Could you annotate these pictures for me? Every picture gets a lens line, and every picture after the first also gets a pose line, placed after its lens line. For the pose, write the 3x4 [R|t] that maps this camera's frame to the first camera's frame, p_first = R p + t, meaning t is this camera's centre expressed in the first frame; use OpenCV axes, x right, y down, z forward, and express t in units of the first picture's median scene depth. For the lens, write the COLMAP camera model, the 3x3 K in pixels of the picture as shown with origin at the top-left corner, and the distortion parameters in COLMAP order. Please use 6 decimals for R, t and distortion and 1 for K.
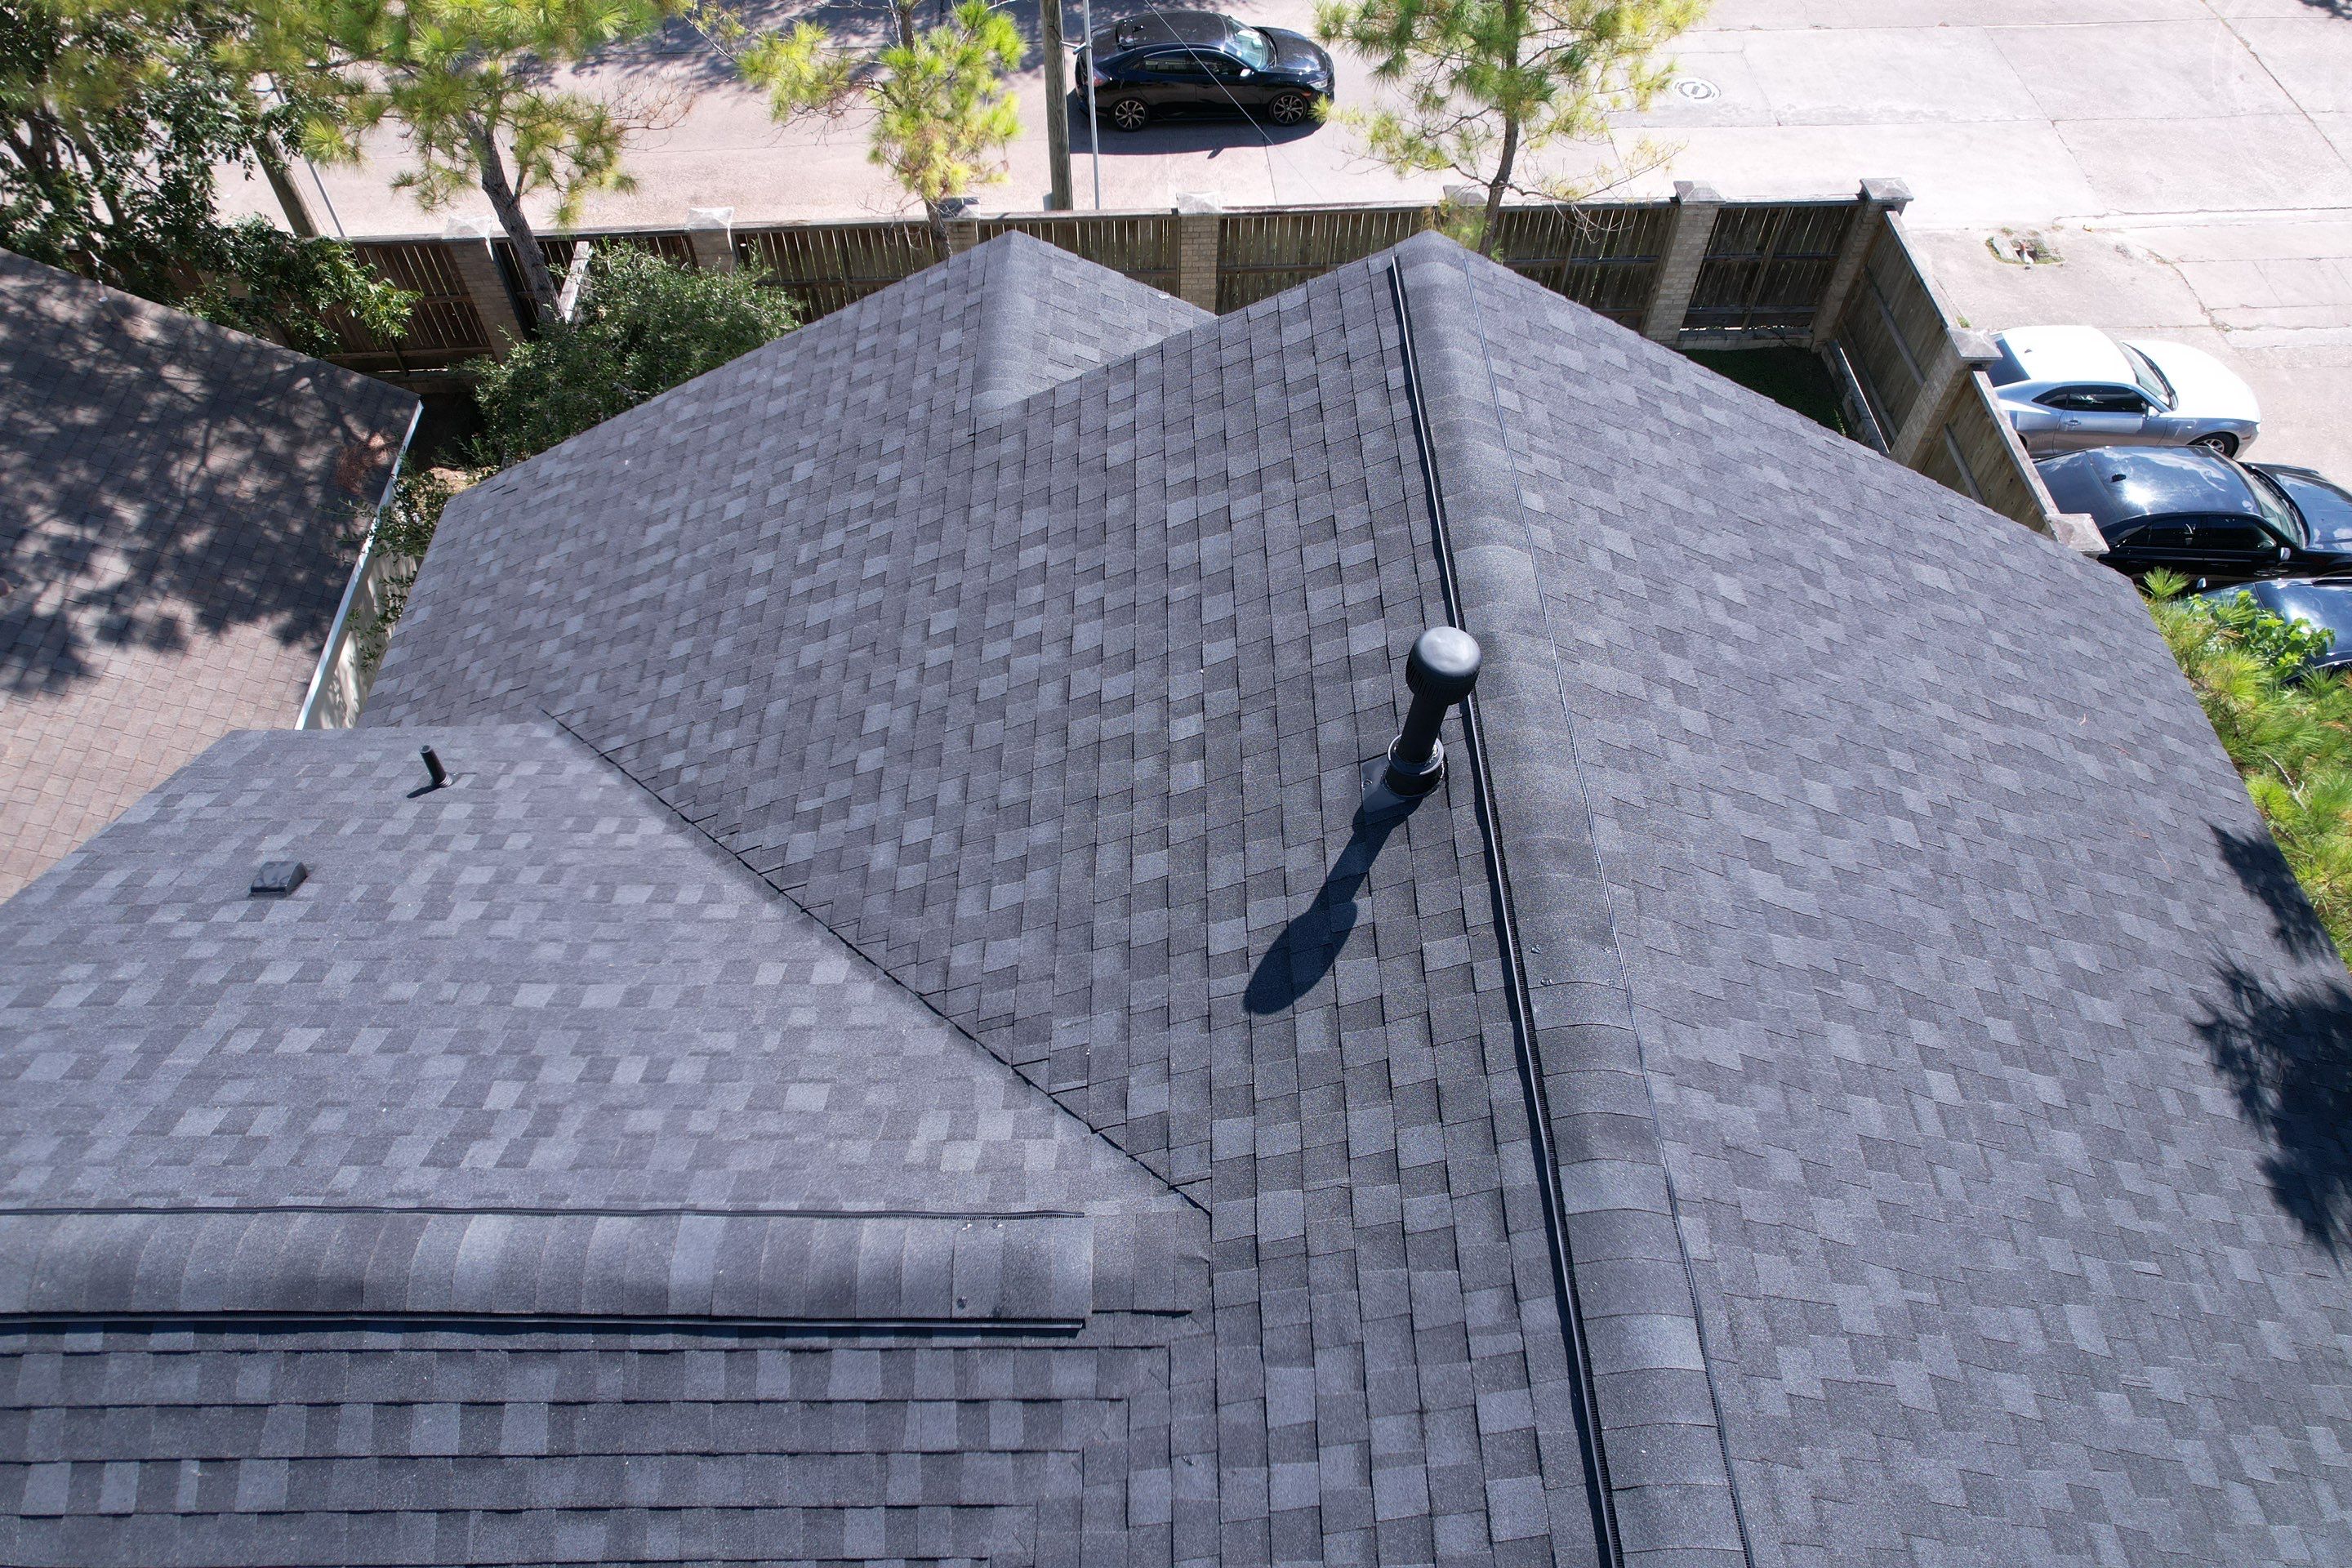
lens RADIAL K [[1497.1, 0, 1169.1], [0, 1497.1, 794.4], [0, 0, 1]] dist [-0.072185, 0.064580]
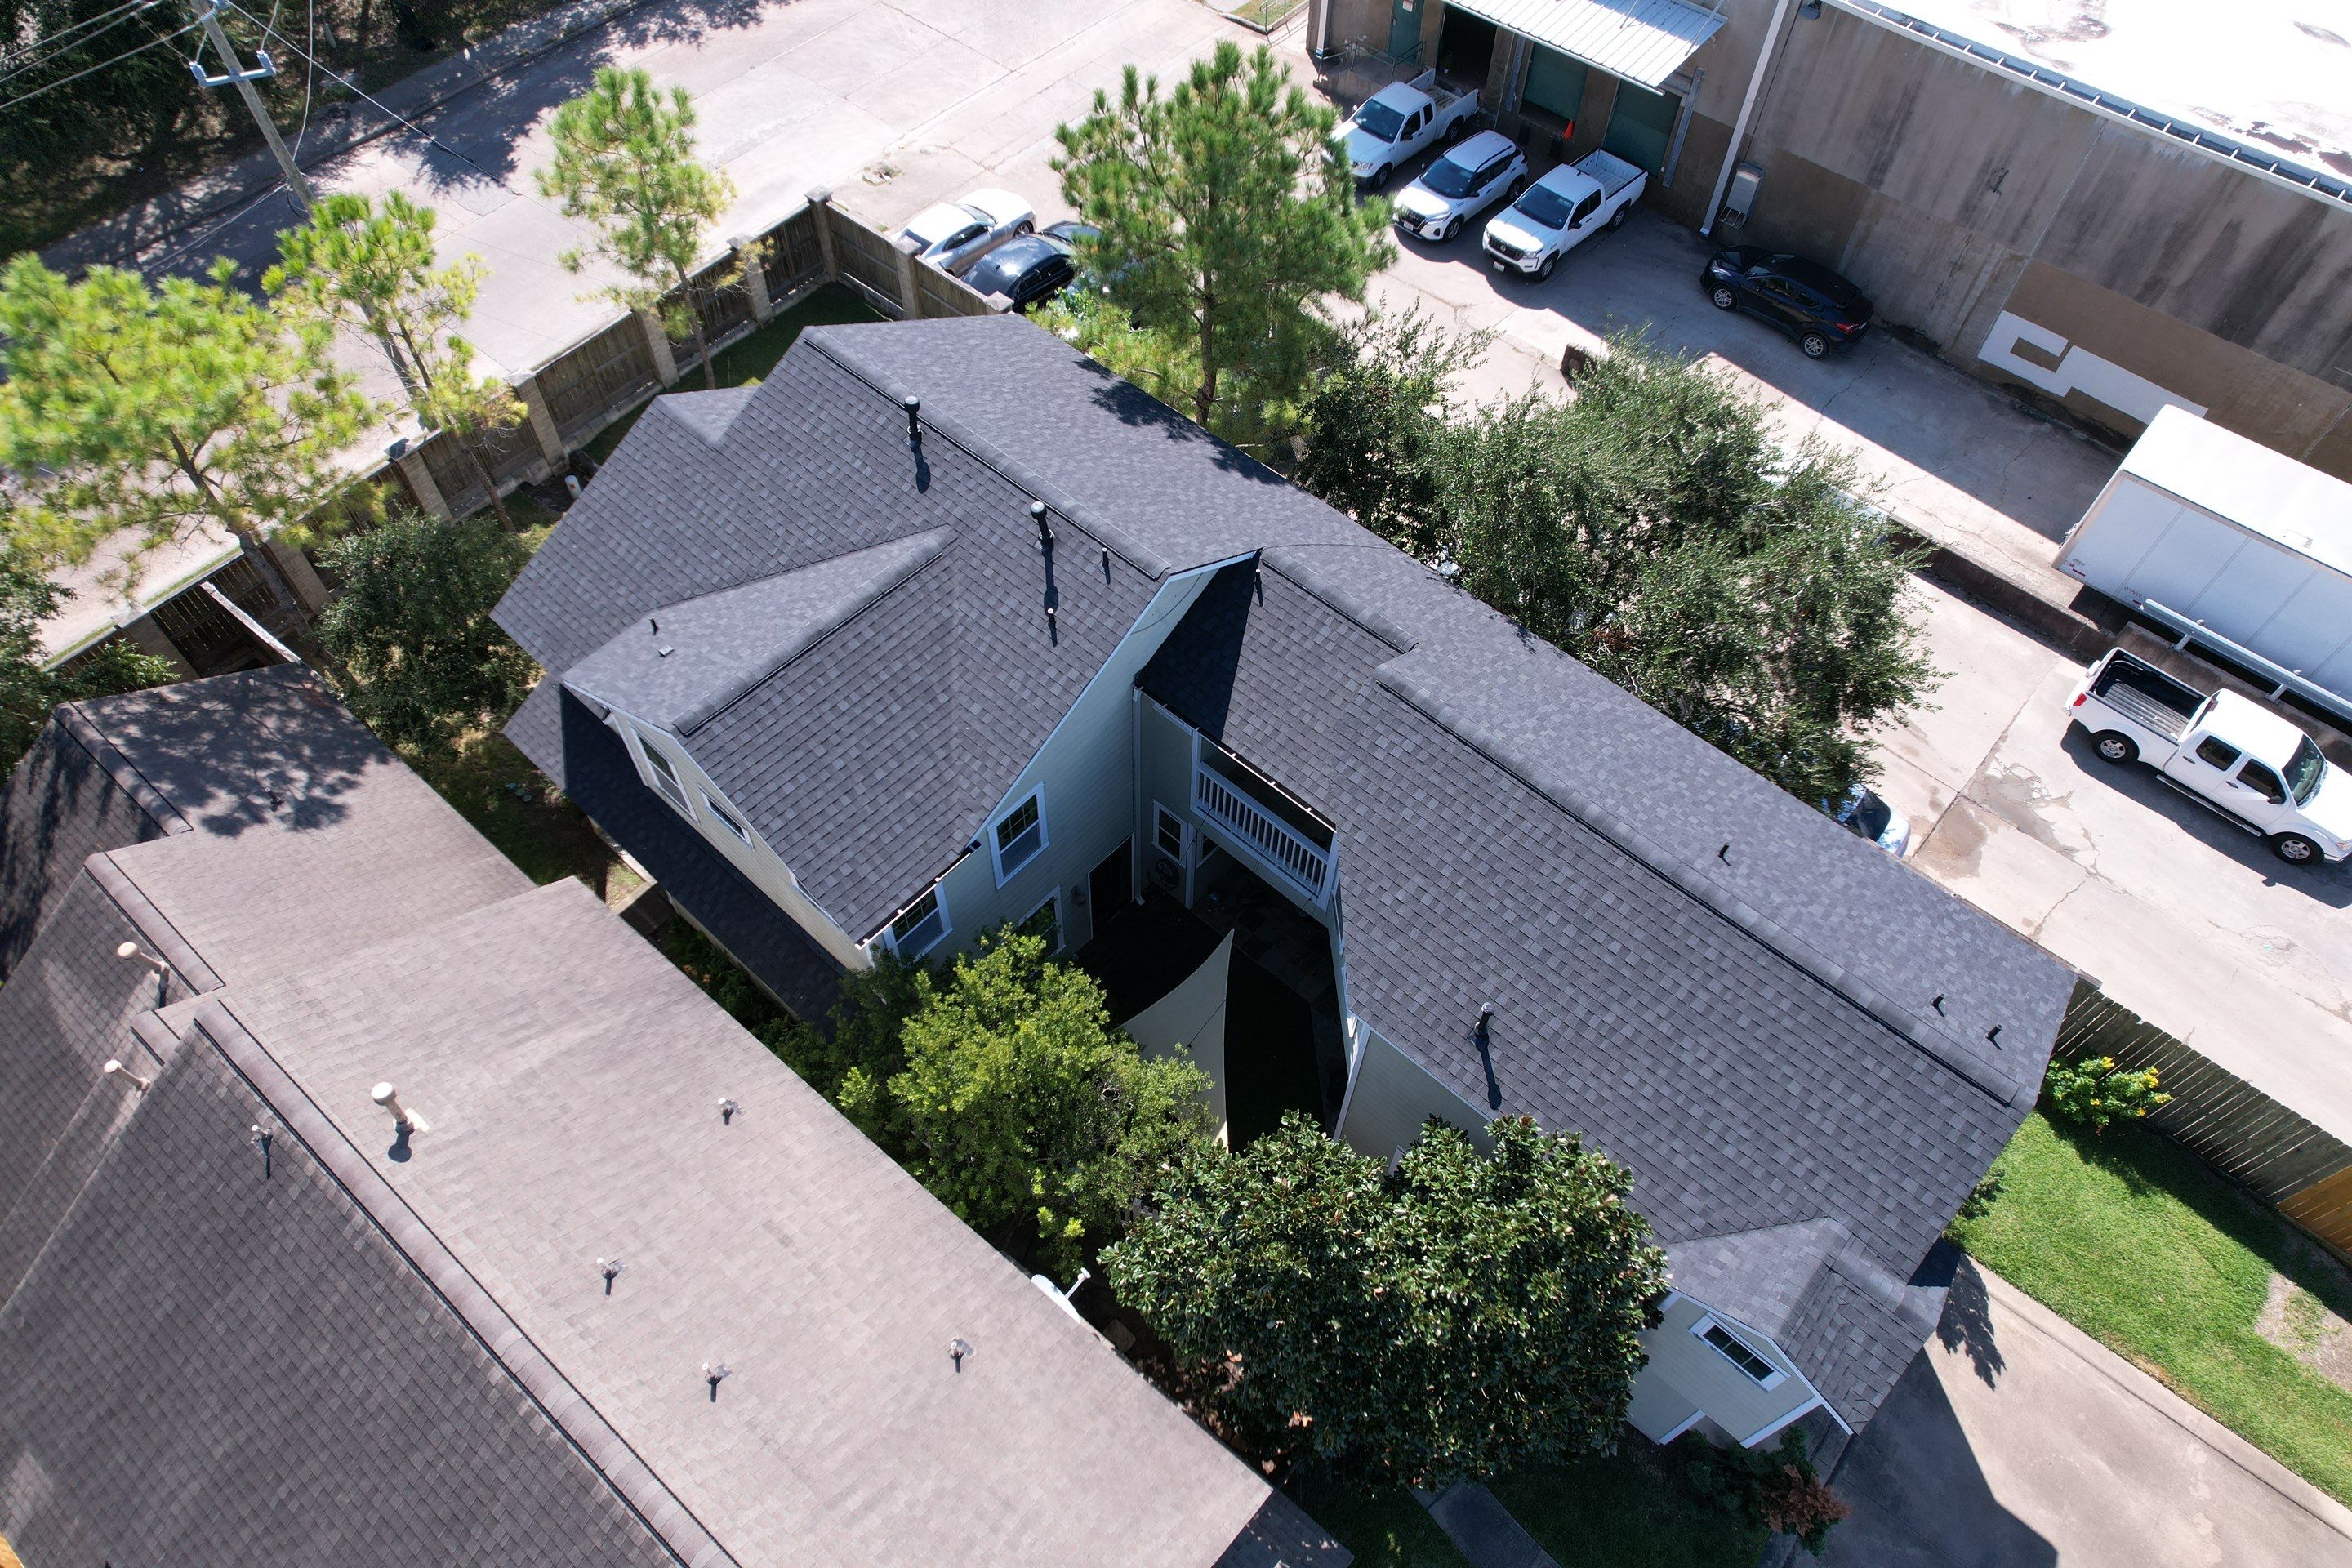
lens RADIAL K [[1497.1, 0, 1170.4], [0, 1497.1, 786.2], [0, 0, 1]] dist [-0.072185, 0.064580]
pose [[0.680422, -0.598756, 0.422513, -1.417671], [0.585012, 0.791047, 0.178902, 0.363355], [-0.441346, 0.125446, 0.888525, -2.434732]]
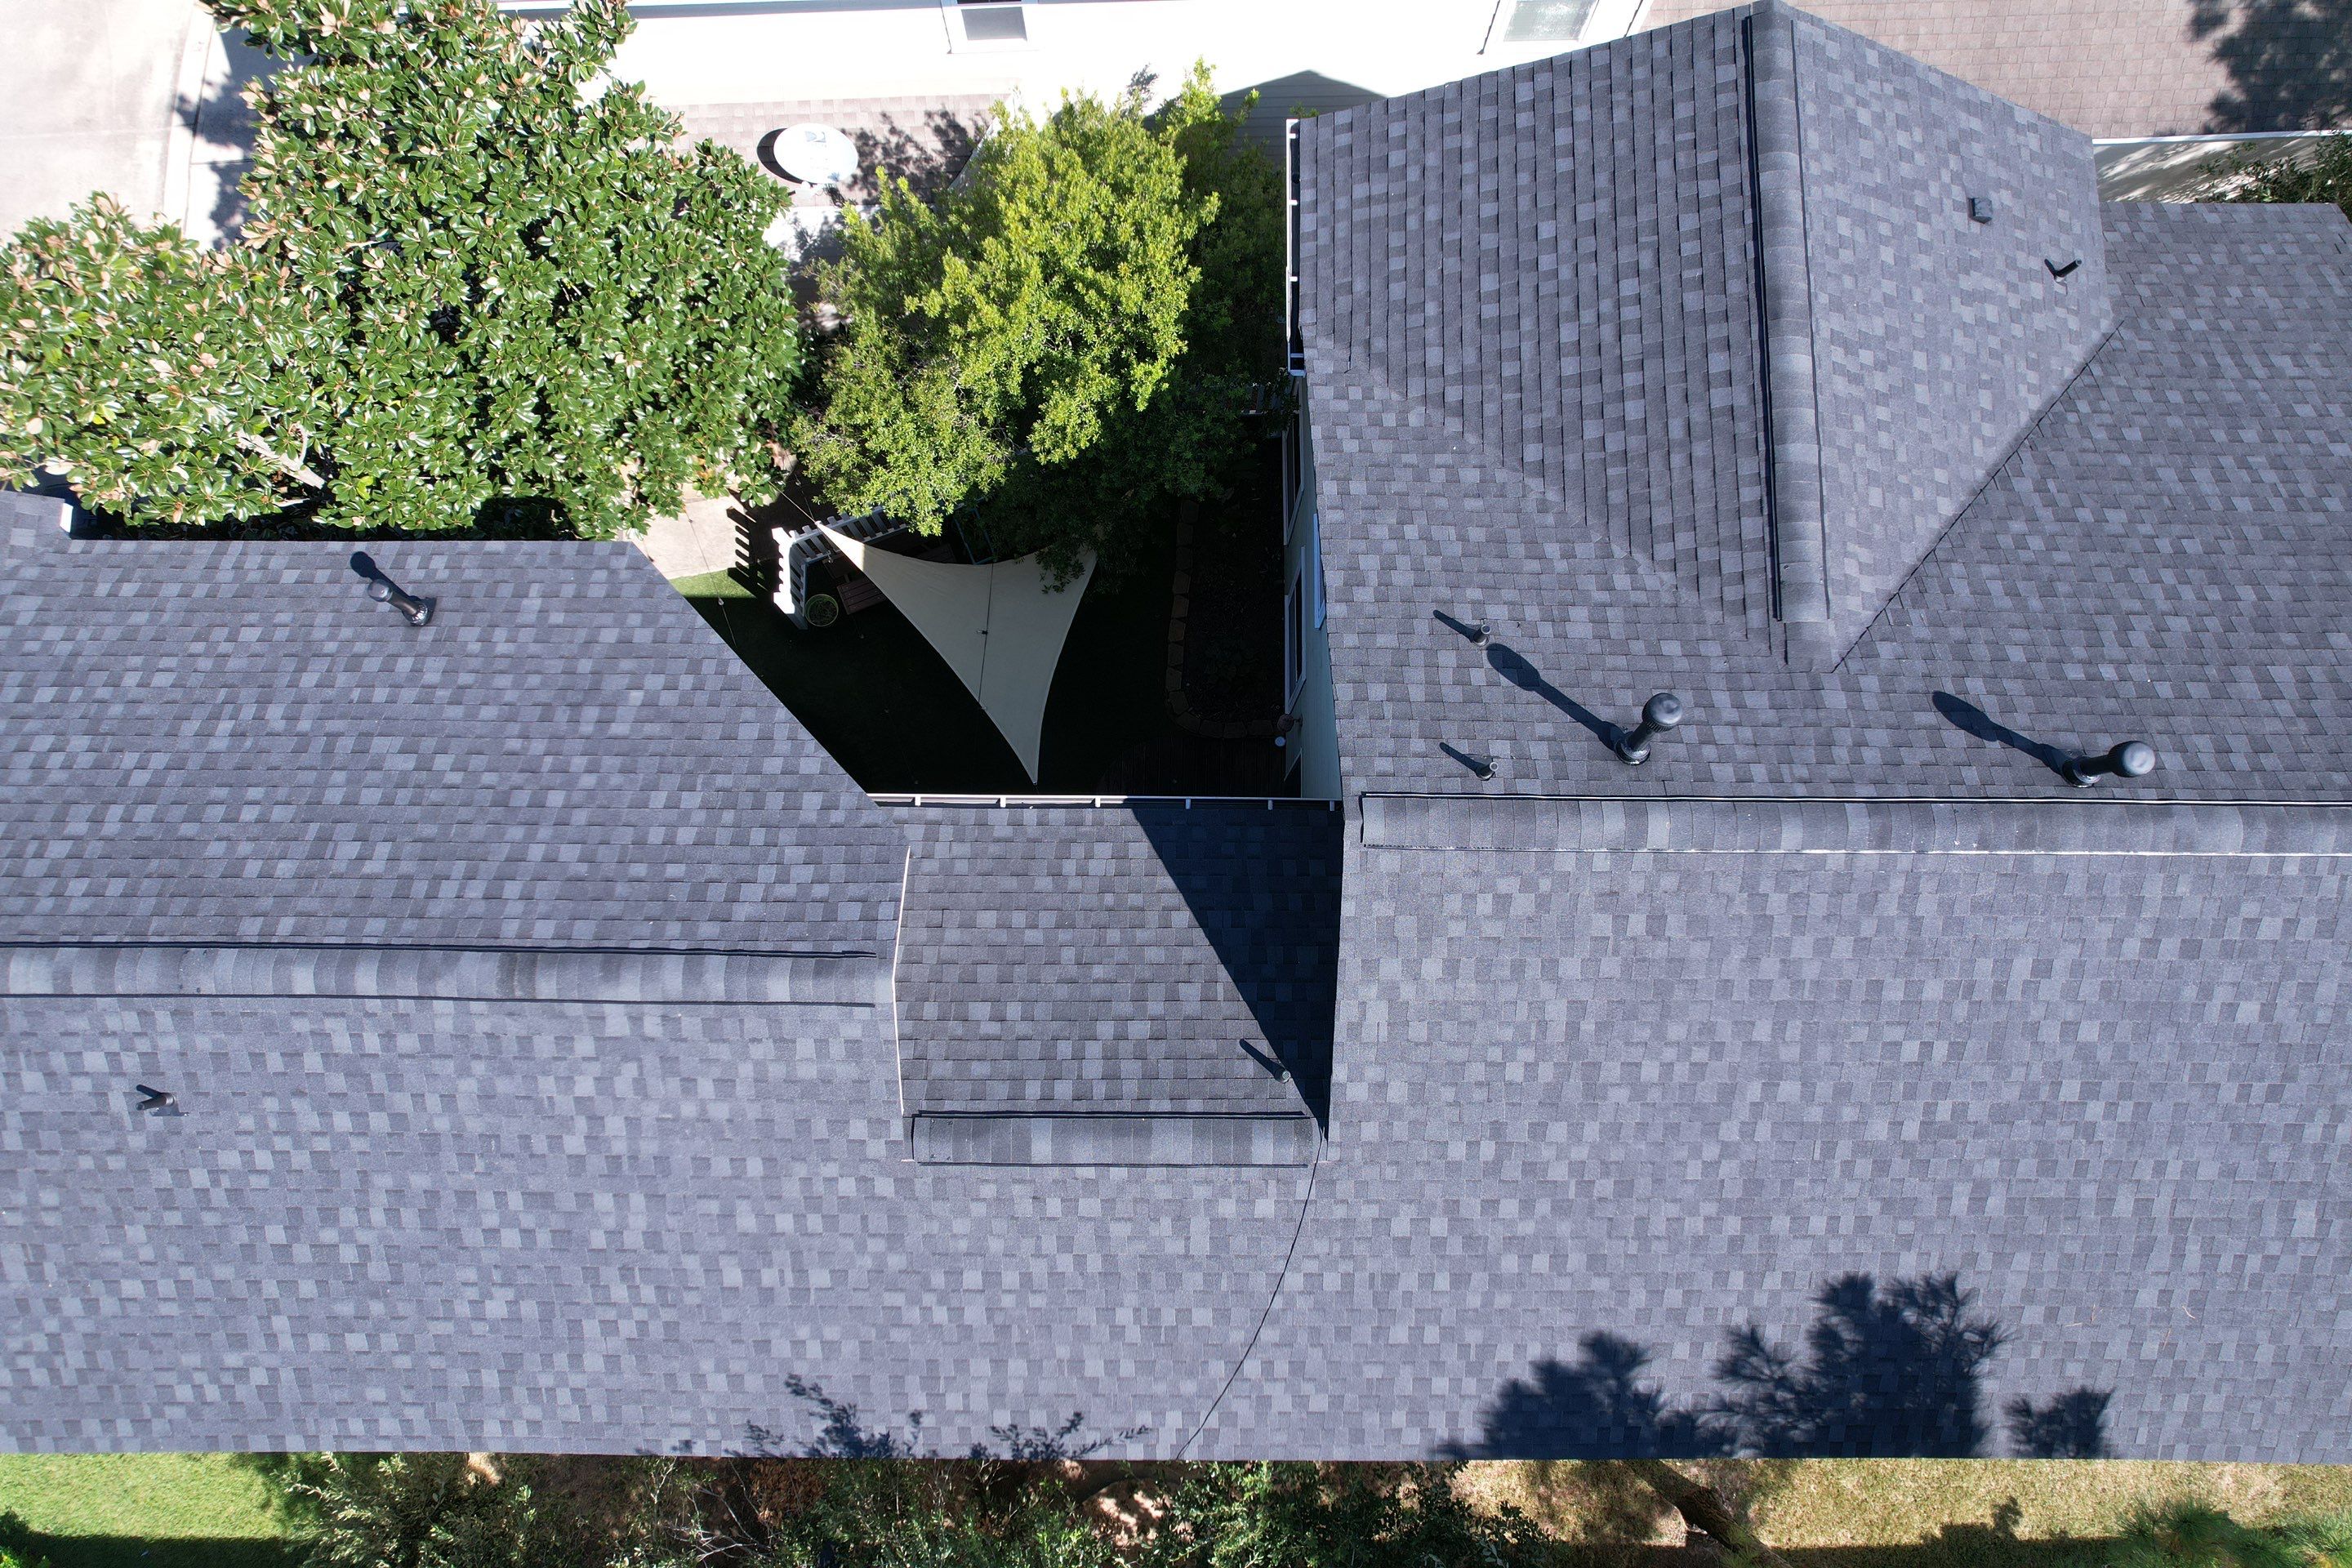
lens RADIAL K [[1497.1, 0, 1169.0], [0, 1497.1, 793.2], [0, 0, 1]] dist [-0.072185, 0.064580]
pose [[-0.019186, 0.988415, -0.150559, 0.392205], [-0.809529, 0.073019, 0.582522, -0.132297], [0.586767, 0.133058, 0.798749, -0.925876]]
